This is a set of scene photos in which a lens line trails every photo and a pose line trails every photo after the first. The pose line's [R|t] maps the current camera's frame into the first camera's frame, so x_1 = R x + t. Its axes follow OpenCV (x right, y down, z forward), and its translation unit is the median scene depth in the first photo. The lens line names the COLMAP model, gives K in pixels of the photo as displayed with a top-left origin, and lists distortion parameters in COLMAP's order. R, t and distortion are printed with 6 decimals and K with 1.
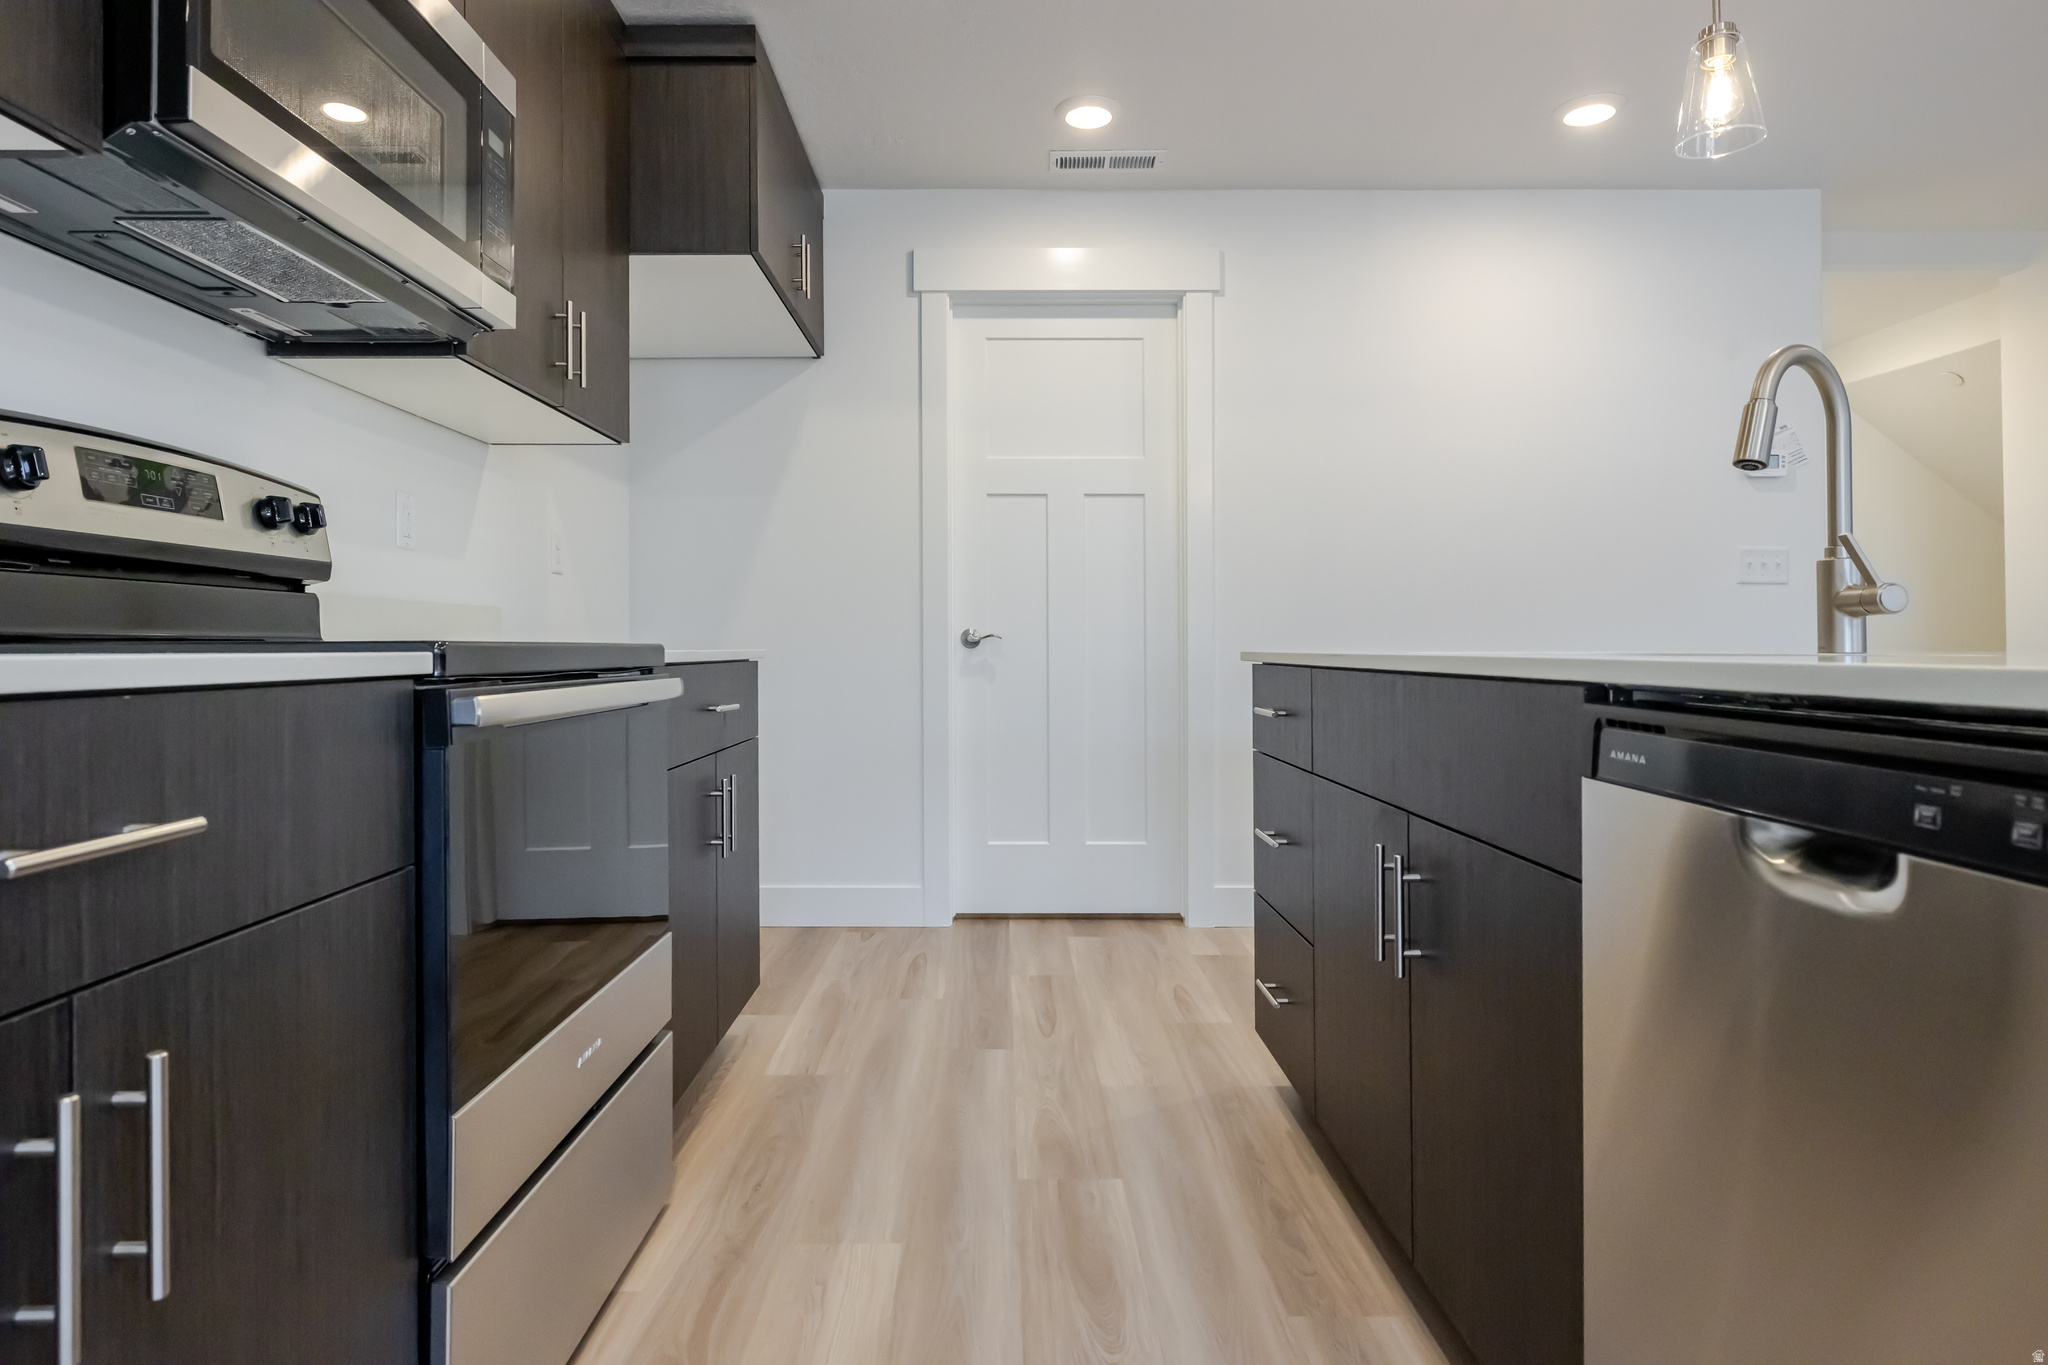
lens RADIAL K [[1150.2, 0, 1007.0], [0, 1150.2, 642.1], [0, 0, 1]] dist [0.001295, 0.000243]
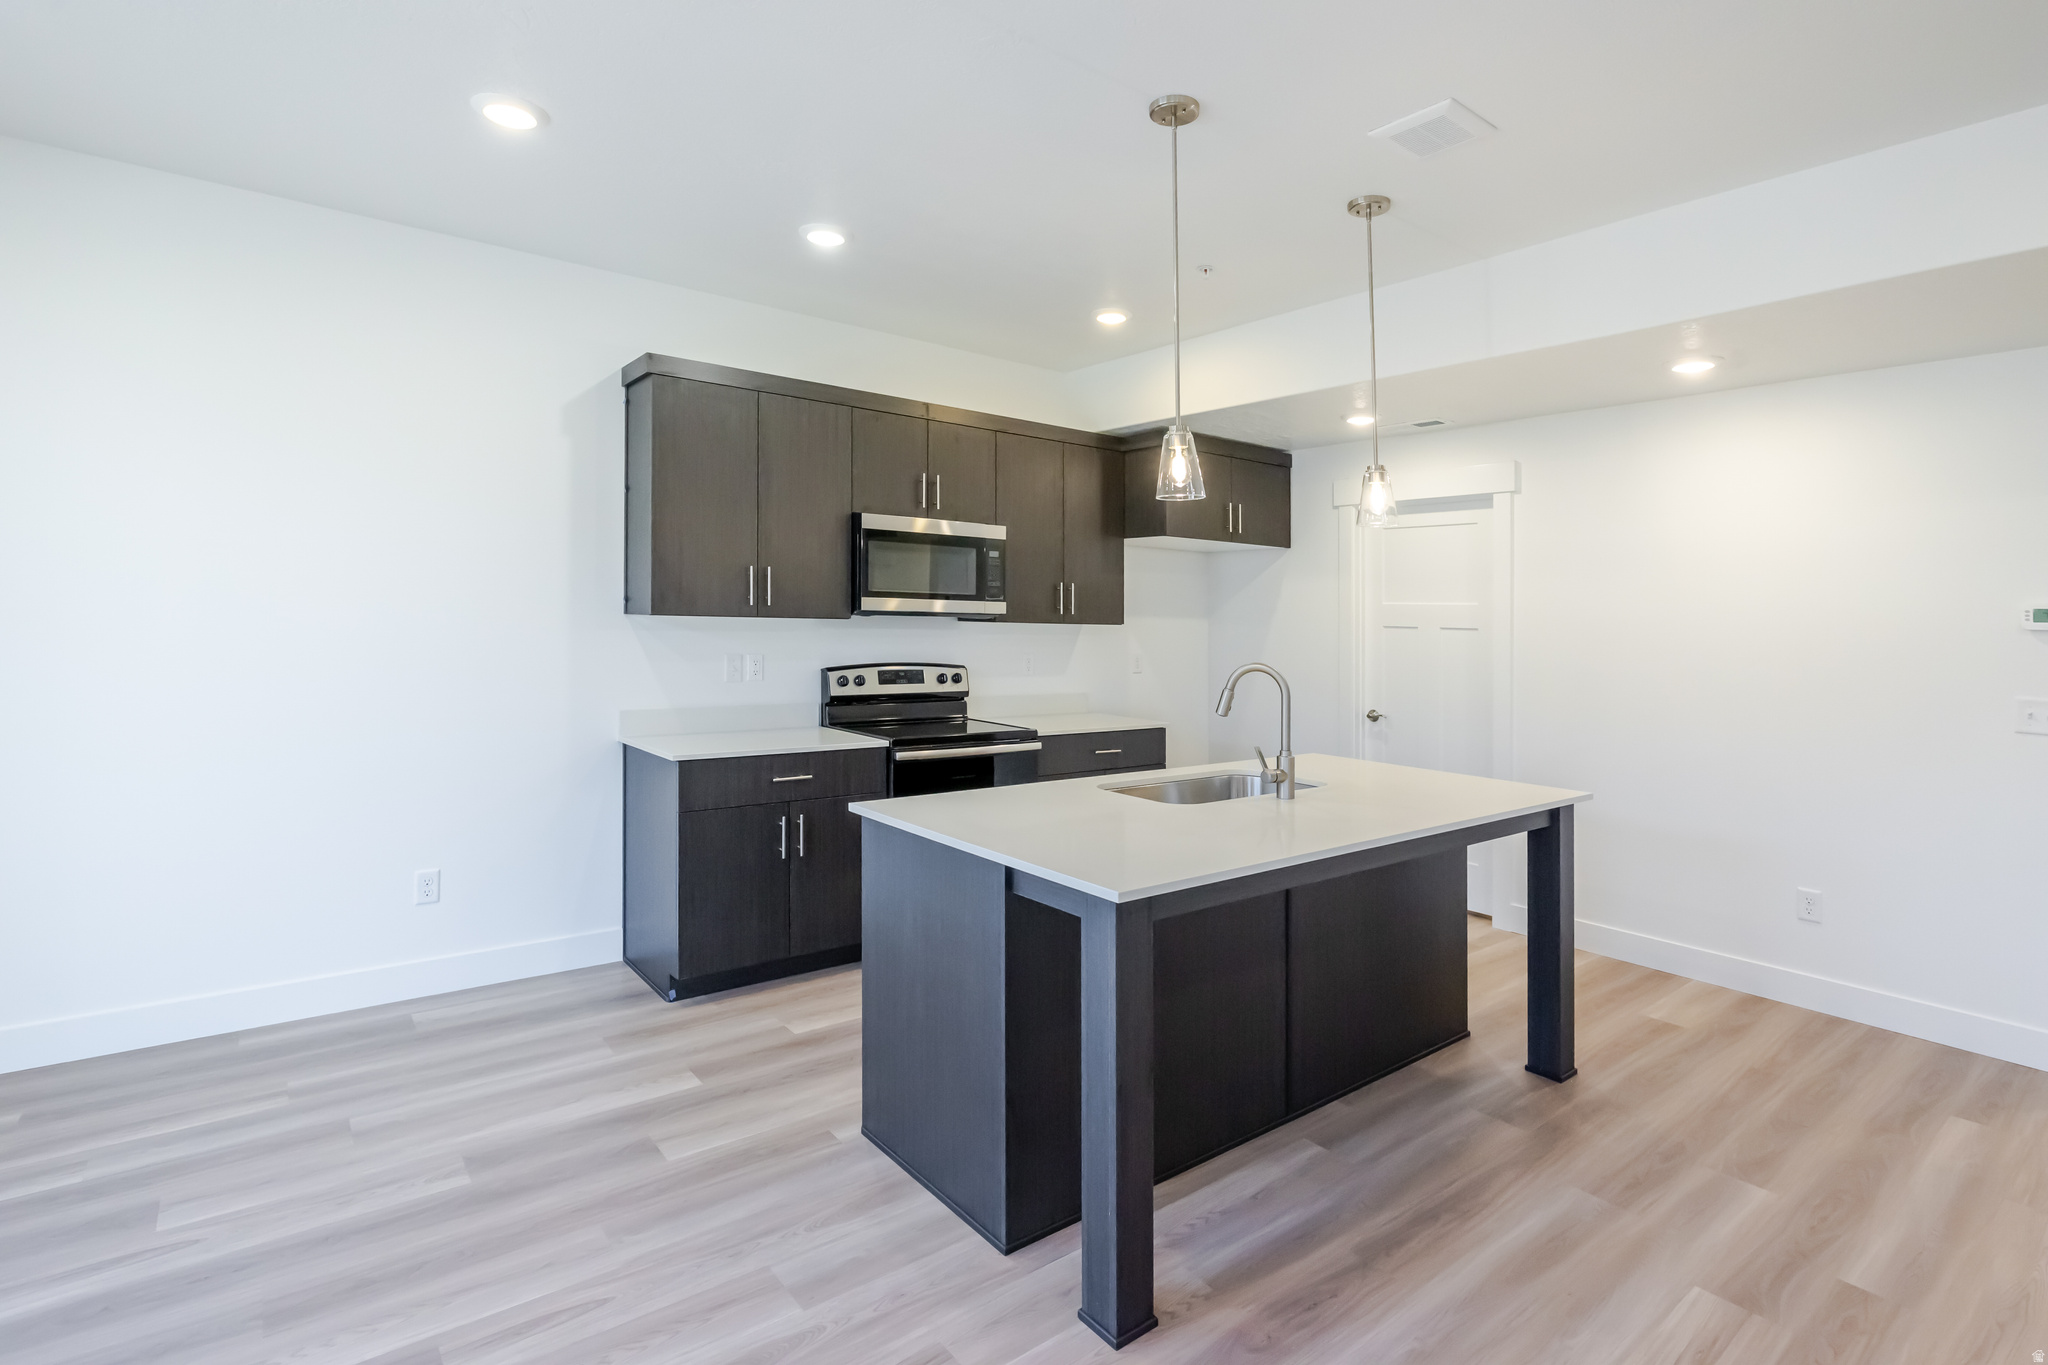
lens RADIAL K [[1009.0, 0, 1037.8], [0, 1009.0, 621.3], [0, 0, 1]] dist [-0.003411, 0.000254]
pose [[0.620330, 0.022570, -0.784016, 1.147496], [-0.021543, 0.999699, 0.011733, -0.205161], [0.784045, 0.009612, 0.620629, -0.362316]]
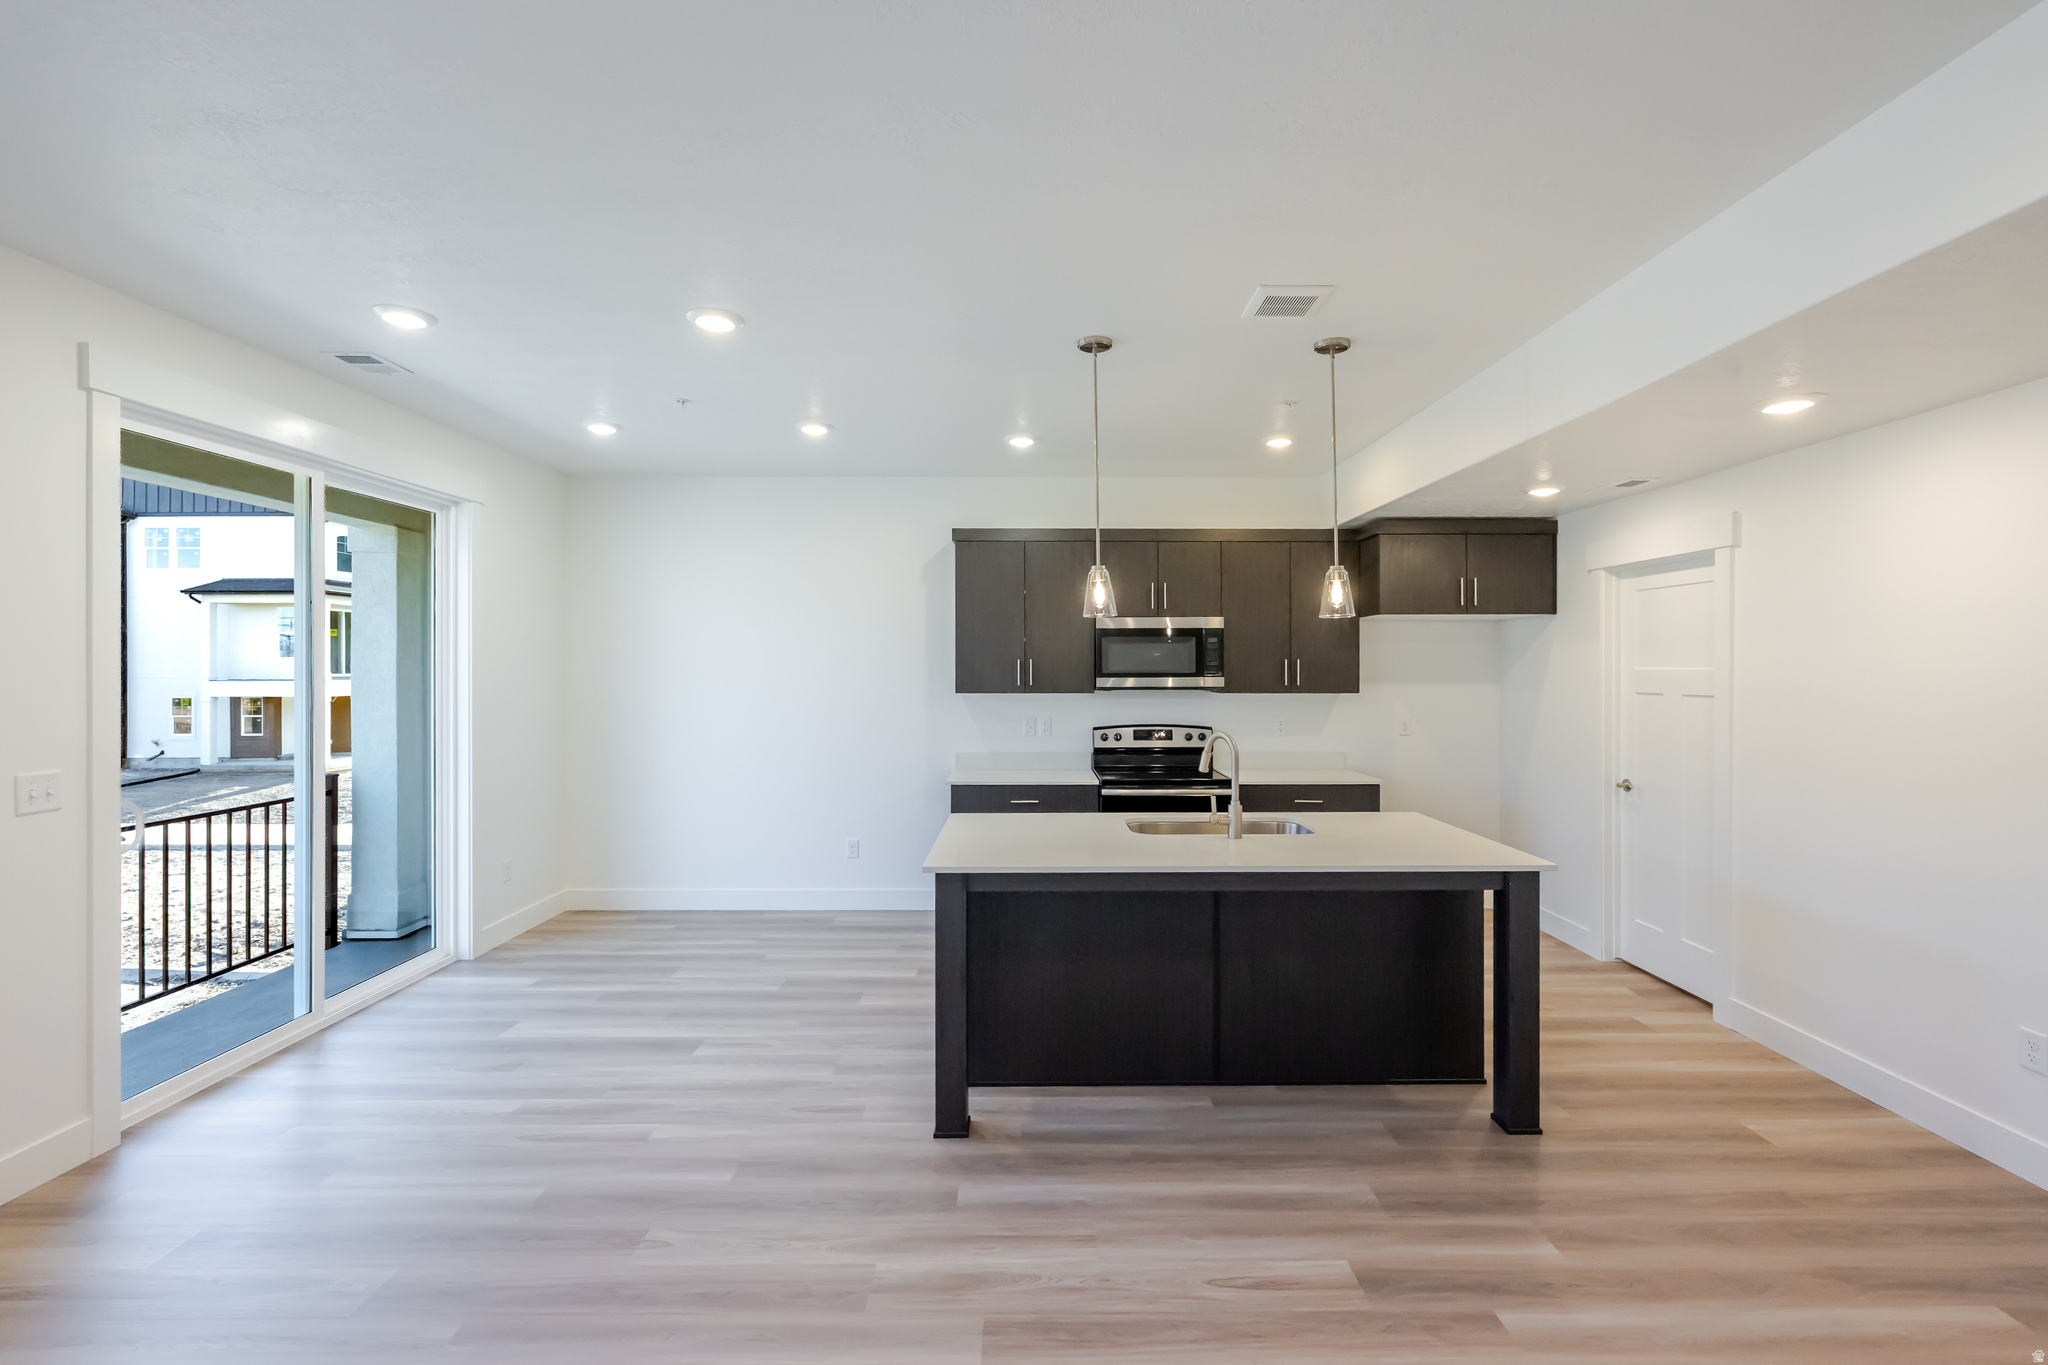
lens RADIAL K [[903.0, 0, 1034.4], [0, 903.0, 681.6], [0, 0, 1]] dist [0.002807, 0.000195]
pose [[-0.001323, 0.020220, -0.999795, 1.738669], [0.008090, 0.999763, 0.020208, -0.252761], [0.999966, -0.008062, -0.001487, 0.291542]]
